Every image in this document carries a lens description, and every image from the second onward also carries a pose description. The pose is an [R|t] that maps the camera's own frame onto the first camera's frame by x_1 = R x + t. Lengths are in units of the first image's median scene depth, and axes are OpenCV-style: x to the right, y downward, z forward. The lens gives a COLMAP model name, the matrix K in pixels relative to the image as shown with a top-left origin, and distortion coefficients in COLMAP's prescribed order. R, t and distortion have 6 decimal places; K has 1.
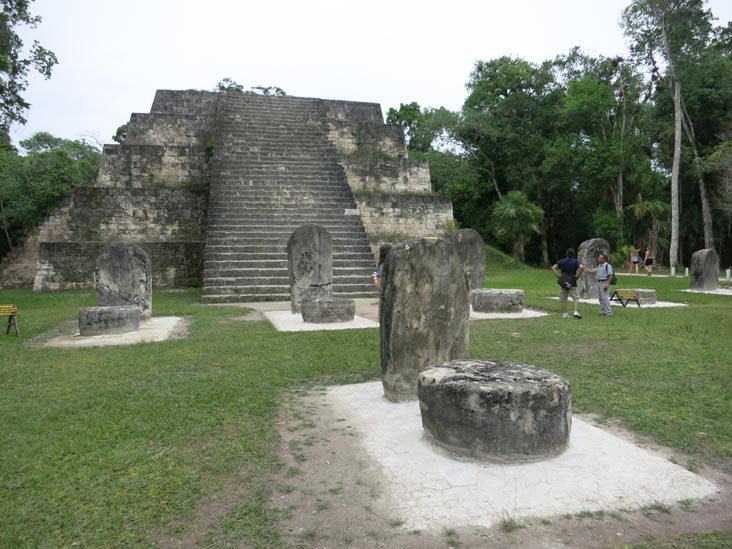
lens RADIAL K [[532.0, 0, 365.8], [0, 532.0, 272.8], [0, 0, 1]] dist [-0.029717, -0.003485]
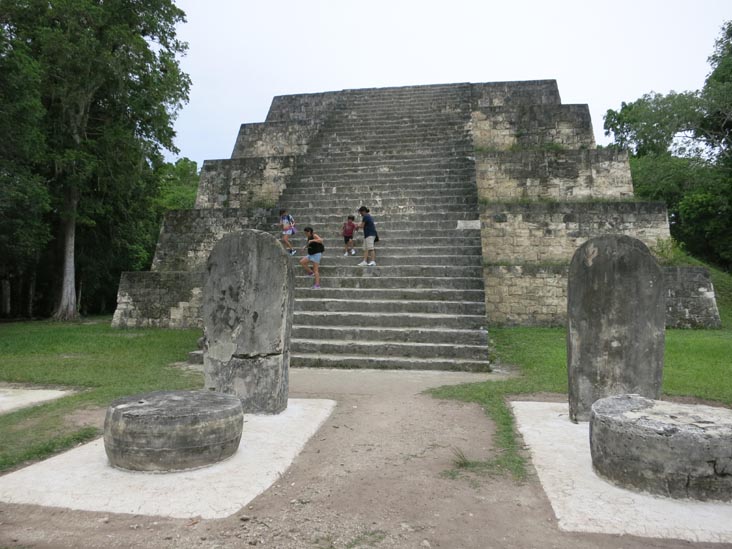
lens RADIAL K [[532.0, 0, 363.9], [0, 532.0, 274.8], [0, 0, 1]] dist [-0.029717, -0.003485]
pose [[0.907853, 0.002509, -0.419282, 0.100420], [-0.028164, 0.998089, -0.055009, -0.012975], [0.418342, 0.061749, 0.906188, 0.298493]]
